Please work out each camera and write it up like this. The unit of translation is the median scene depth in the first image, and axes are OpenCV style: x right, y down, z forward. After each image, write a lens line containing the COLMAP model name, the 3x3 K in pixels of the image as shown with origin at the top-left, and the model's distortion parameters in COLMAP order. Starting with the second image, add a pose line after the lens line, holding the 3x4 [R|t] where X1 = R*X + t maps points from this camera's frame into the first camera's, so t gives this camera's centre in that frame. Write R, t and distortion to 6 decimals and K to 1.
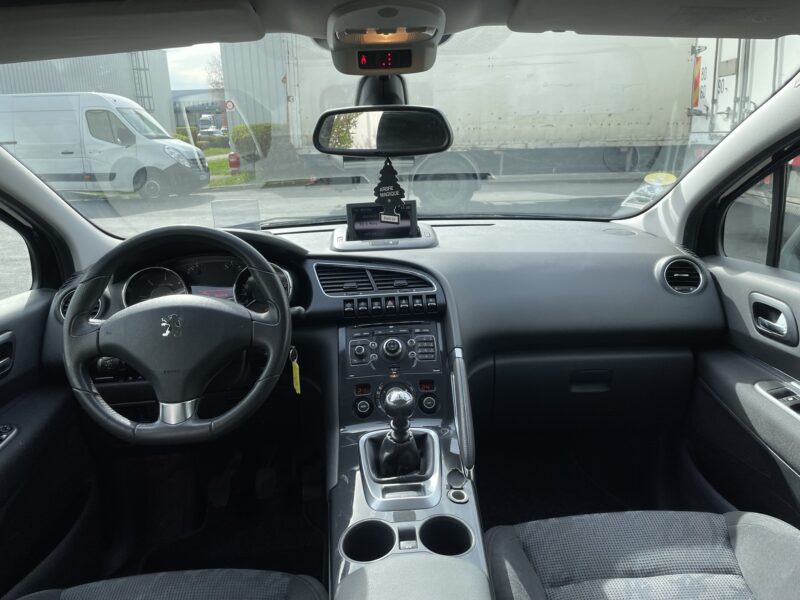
lens RADIAL K [[591.0, 0, 400.0], [0, 591.0, 300.0], [0, 0, 1]] dist [0.112108, -0.120837]
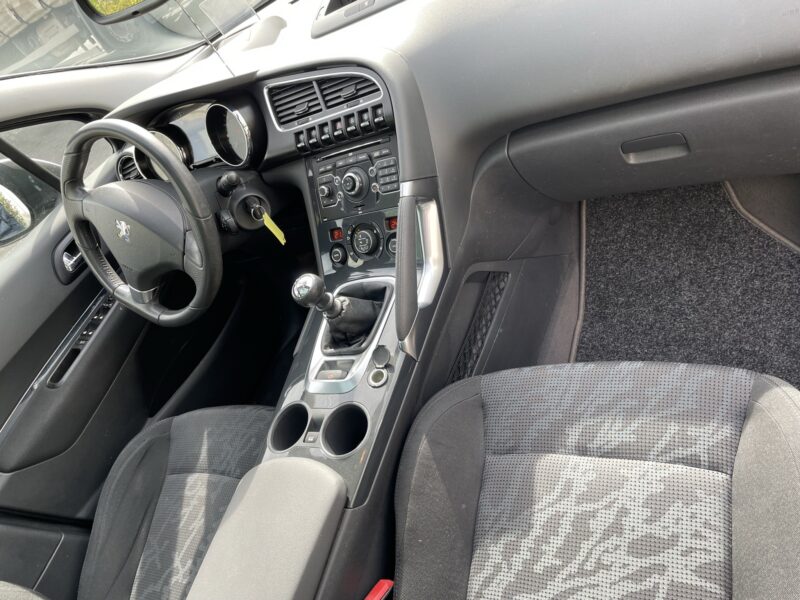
lens RADIAL K [[591.0, 0, 400.0], [0, 591.0, 300.0], [0, 0, 1]] dist [0.112108, -0.120837]
pose [[0.827354, -0.022729, -0.561221, 0.508652], [0.336087, 0.820604, 0.462227, -0.149867], [0.450034, -0.571045, 0.686569, 0.344172]]
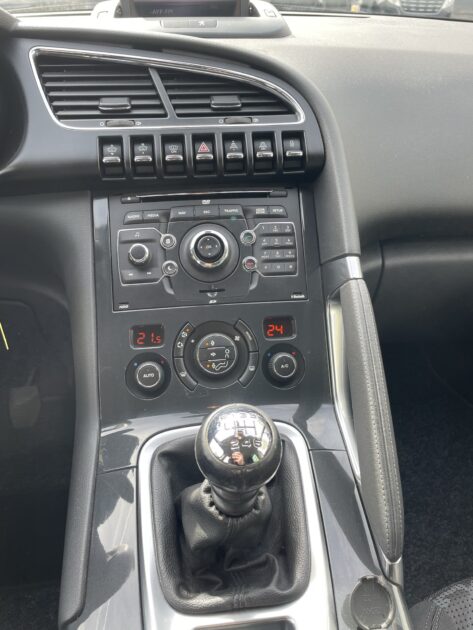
lens RADIAL K [[480.6, 0, 236.5], [0, 480.6, 315.0], [0, 0, 1]] dist [0.098844, -0.145845]
pose [[0.997300, 0.002268, 0.073403, -0.018671], [-0.026065, 0.945379, 0.324929, 0.004581], [-0.068657, -0.325965, 0.942885, 0.604954]]
